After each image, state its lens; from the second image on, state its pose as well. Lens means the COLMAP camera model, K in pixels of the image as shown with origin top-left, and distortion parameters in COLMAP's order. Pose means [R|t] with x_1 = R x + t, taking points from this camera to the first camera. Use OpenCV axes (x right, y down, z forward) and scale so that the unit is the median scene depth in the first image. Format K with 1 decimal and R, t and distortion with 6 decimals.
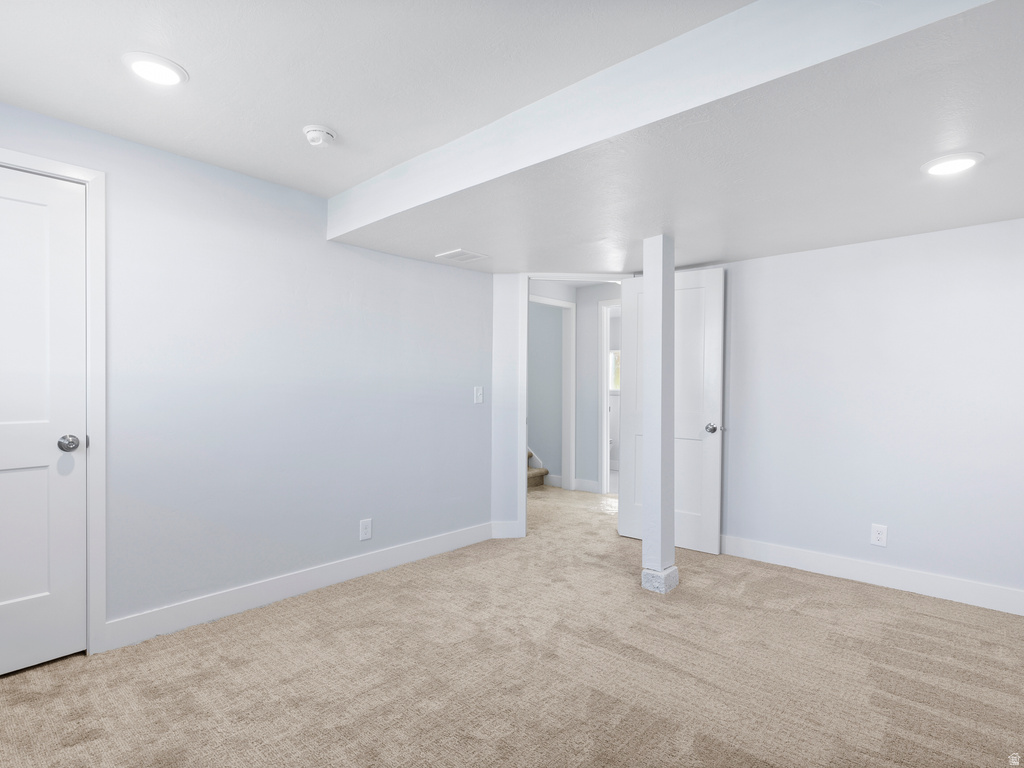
lens RADIAL K [[529.6, 0, 507.6], [0, 529.6, 386.0], [0, 0, 1]] dist [0.000242, 0.001114]
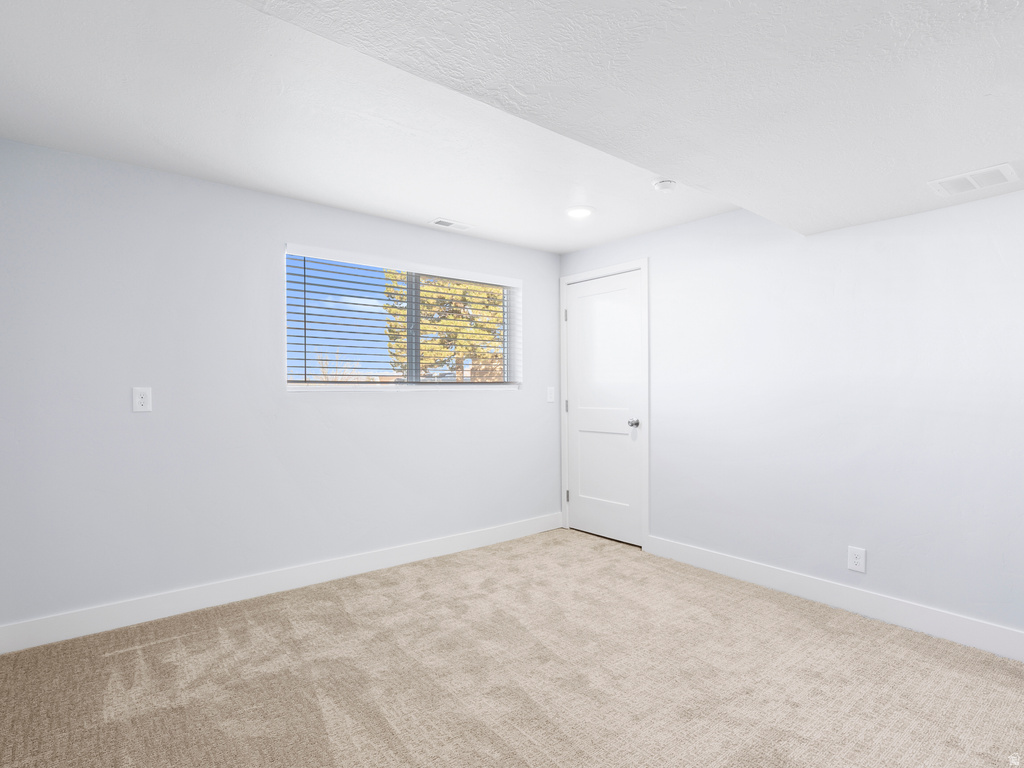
lens RADIAL K [[529.6, 0, 507.6], [0, 529.6, 386.0], [0, 0, 1]] dist [0.000242, 0.001114]
pose [[-0.143246, -0.007805, -0.989656, 0.772579], [0.001524, 0.999966, -0.008107, 0.003011], [0.989686, -0.002669, -0.143230, 0.685979]]
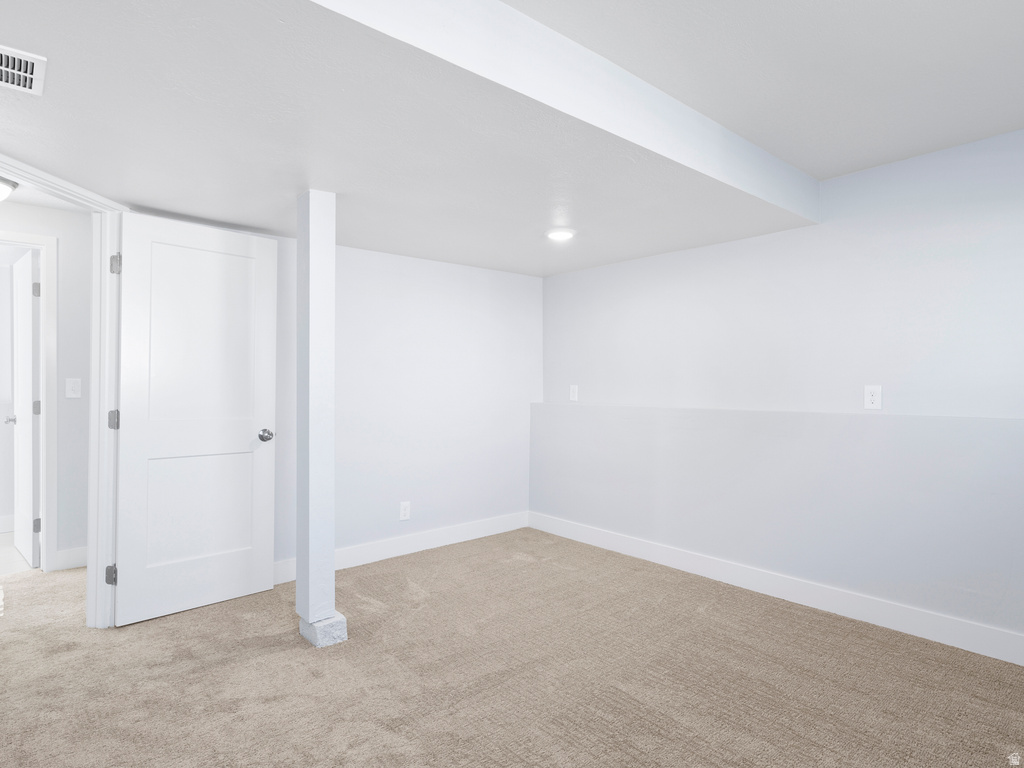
lens RADIAL K [[593.9, 0, 512.0], [0, 593.9, 384.0], [0, 0, 1]] dist [0.000606, 0.000254]
pose [[0.100538, -0.011287, 0.994869, -0.624662], [-0.003855, 0.999924, 0.011734, -0.014933], [-0.994926, -0.005015, 0.100487, 0.699140]]
